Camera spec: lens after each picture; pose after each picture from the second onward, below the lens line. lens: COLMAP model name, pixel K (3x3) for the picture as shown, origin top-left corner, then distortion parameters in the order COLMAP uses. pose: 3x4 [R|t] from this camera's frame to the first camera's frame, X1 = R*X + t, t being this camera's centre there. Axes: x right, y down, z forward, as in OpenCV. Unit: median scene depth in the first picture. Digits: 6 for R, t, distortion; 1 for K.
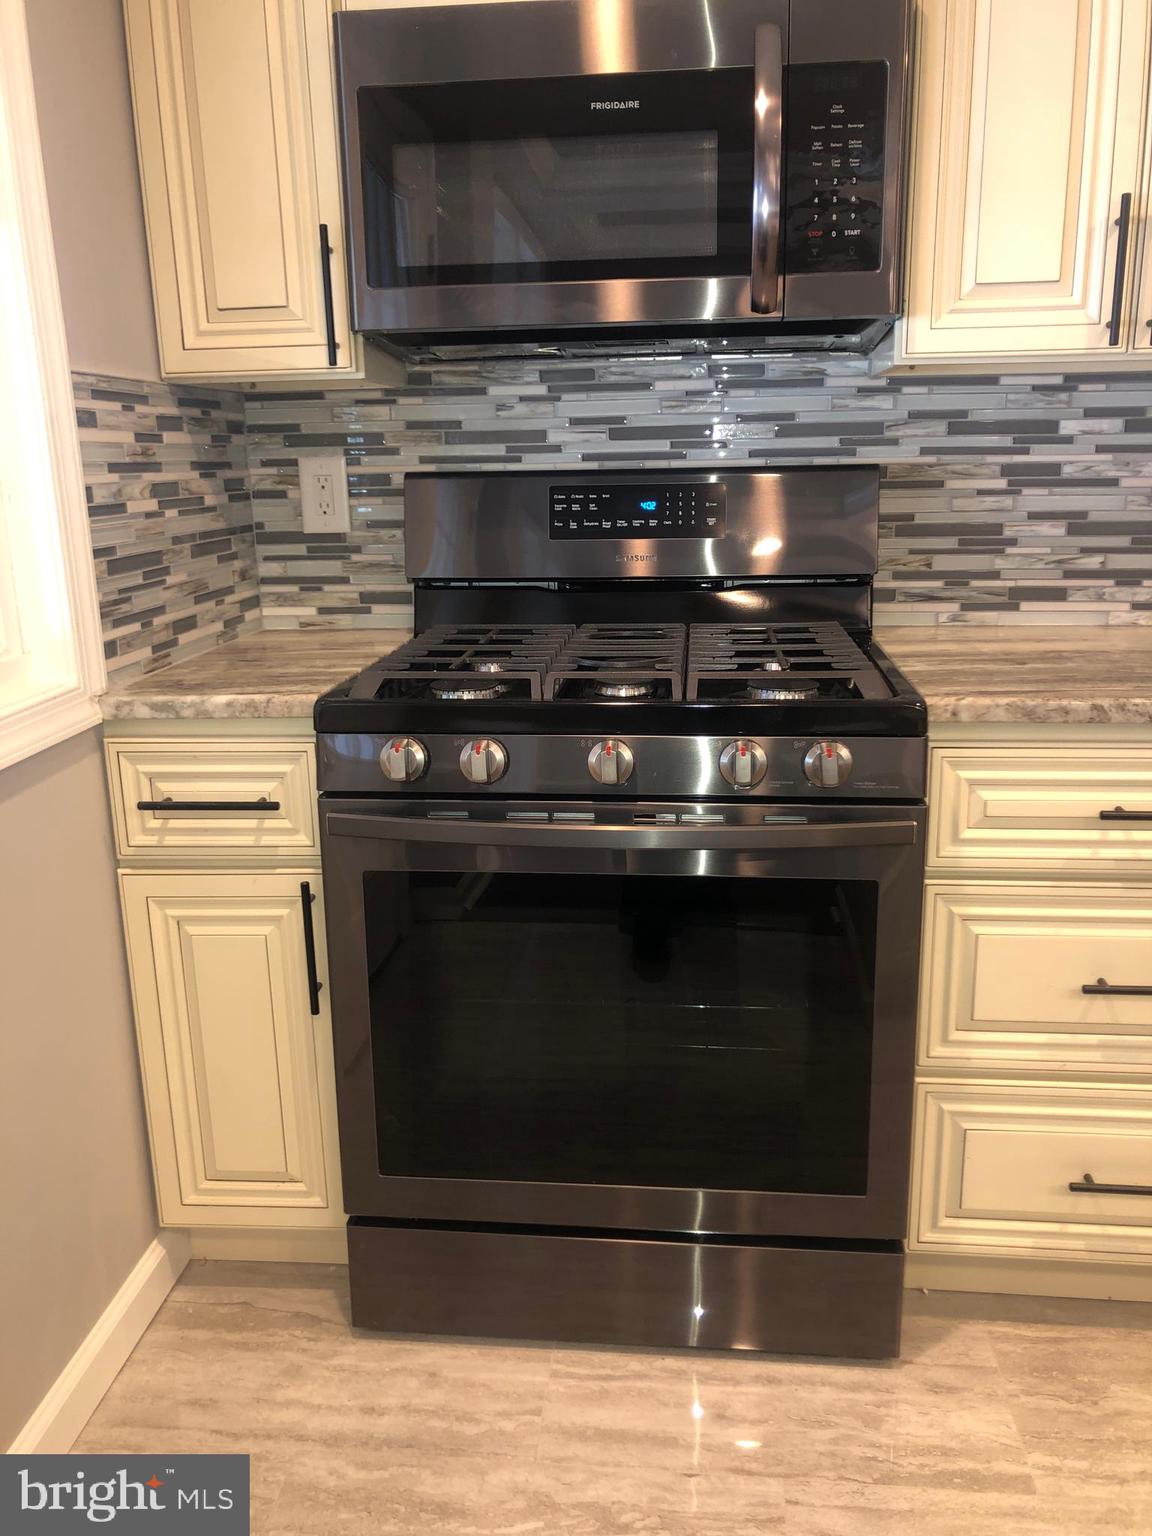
lens RADIAL K [[1271.8, 0, 588.9], [0, 1271.8, 767.7], [0, 0, 1]] dist [0.044638, -0.029817]
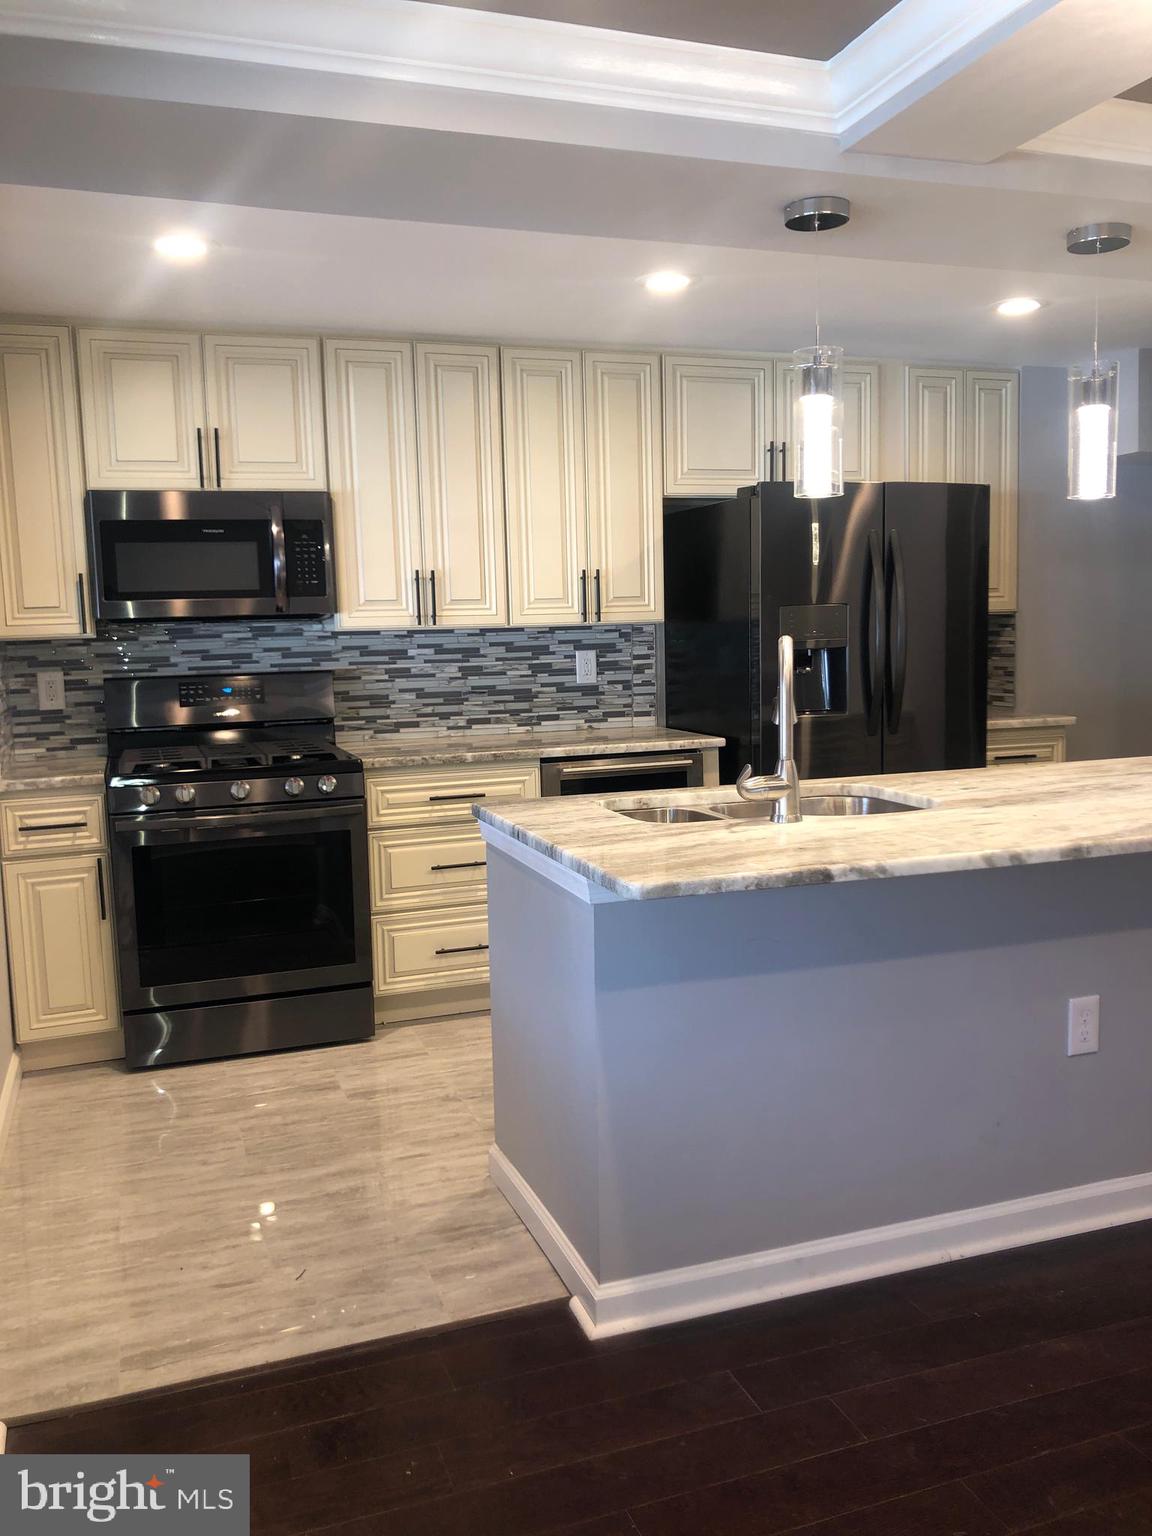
lens RADIAL K [[1271.8, 0, 576.8], [0, 1271.8, 758.3], [0, 0, 1]] dist [0.044638, -0.029817]
pose [[0.908727, -0.052982, 0.414014, -0.327637], [0.113994, 0.985704, -0.124066, 0.250818], [-0.401522, 0.159937, 0.901776, -1.206546]]
